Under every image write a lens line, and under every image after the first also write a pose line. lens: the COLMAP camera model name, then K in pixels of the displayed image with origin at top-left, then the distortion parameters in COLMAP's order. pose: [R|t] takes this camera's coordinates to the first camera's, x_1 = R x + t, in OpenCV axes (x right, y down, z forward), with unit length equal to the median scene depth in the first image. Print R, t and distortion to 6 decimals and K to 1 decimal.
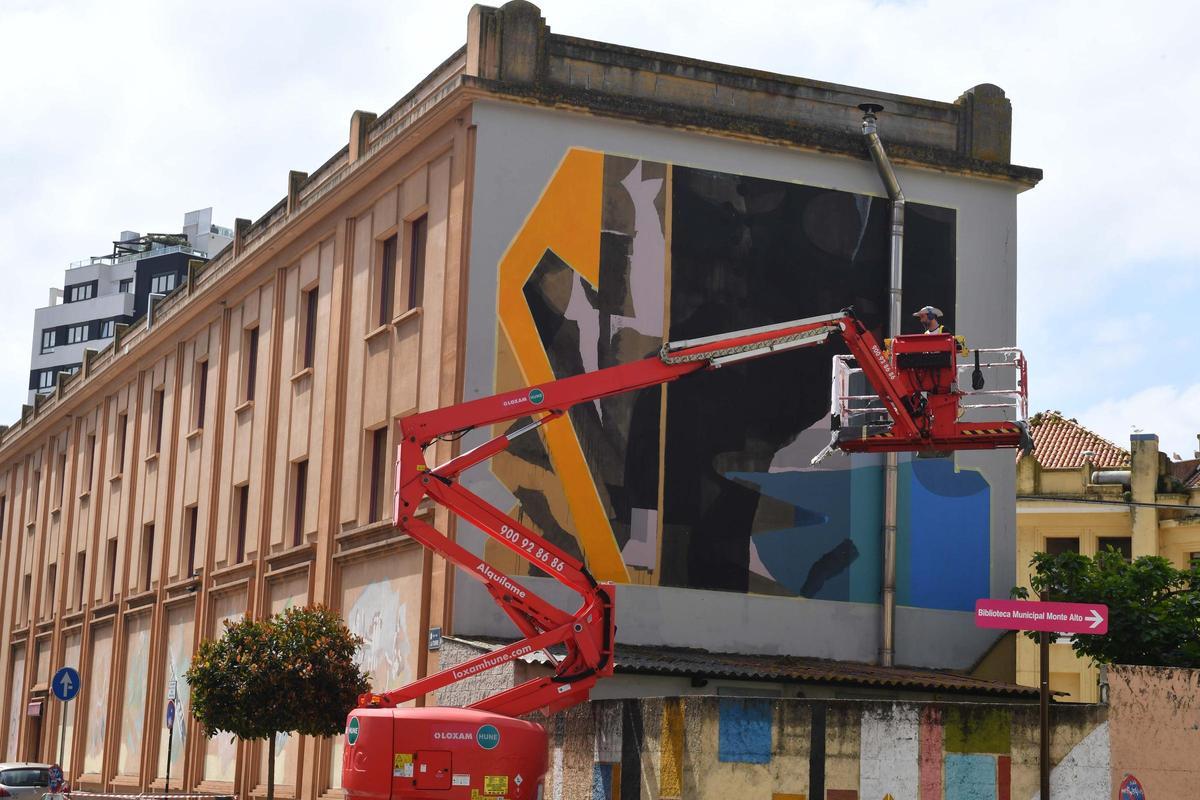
lens RADIAL K [[2242.7, 0, 600.0], [0, 2242.7, 400.0], [0, 0, 1]] dist [0.216545, -0.901621]
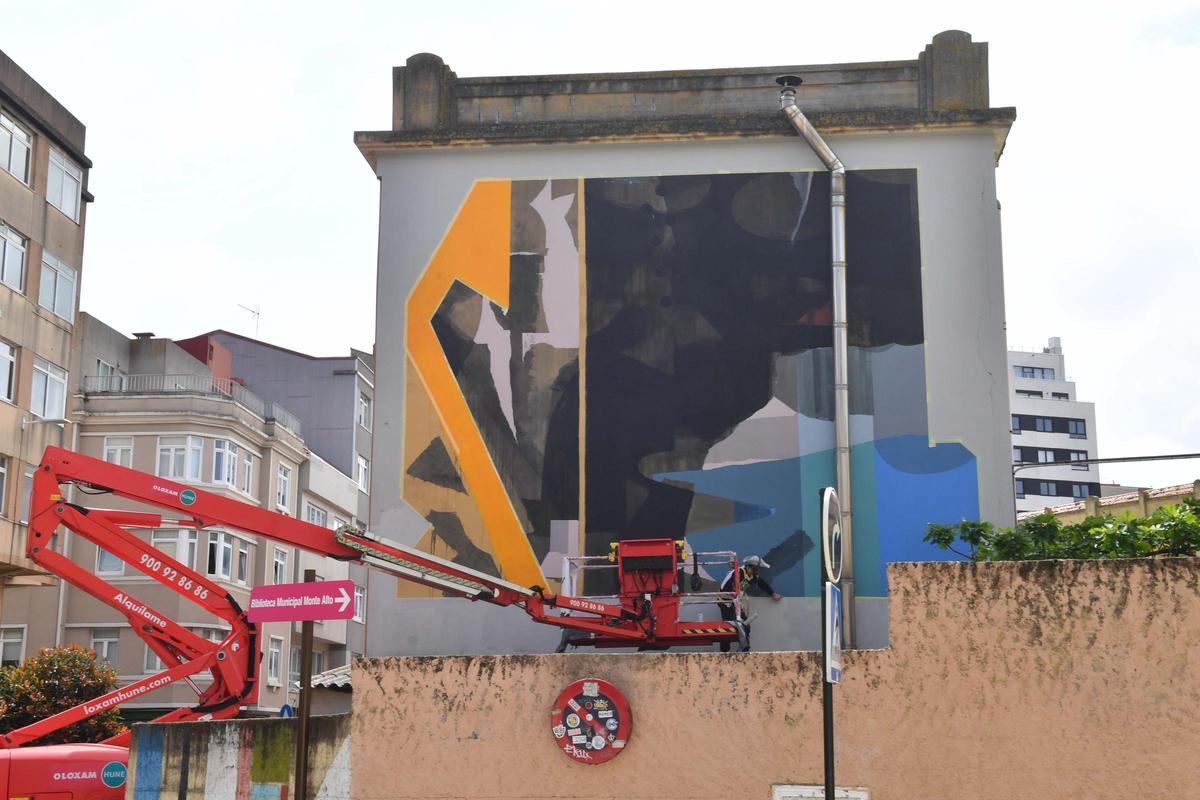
lens RADIAL K [[1616.4, 0, 600.0], [0, 1616.4, 400.0], [0, 0, 1]] dist [0.143390, 0.029989]
pose [[0.873451, -0.136542, -0.467376, 0.369185], [0.110320, 0.990410, -0.083175, 0.056108], [0.474250, 0.021089, 0.880137, 0.366196]]
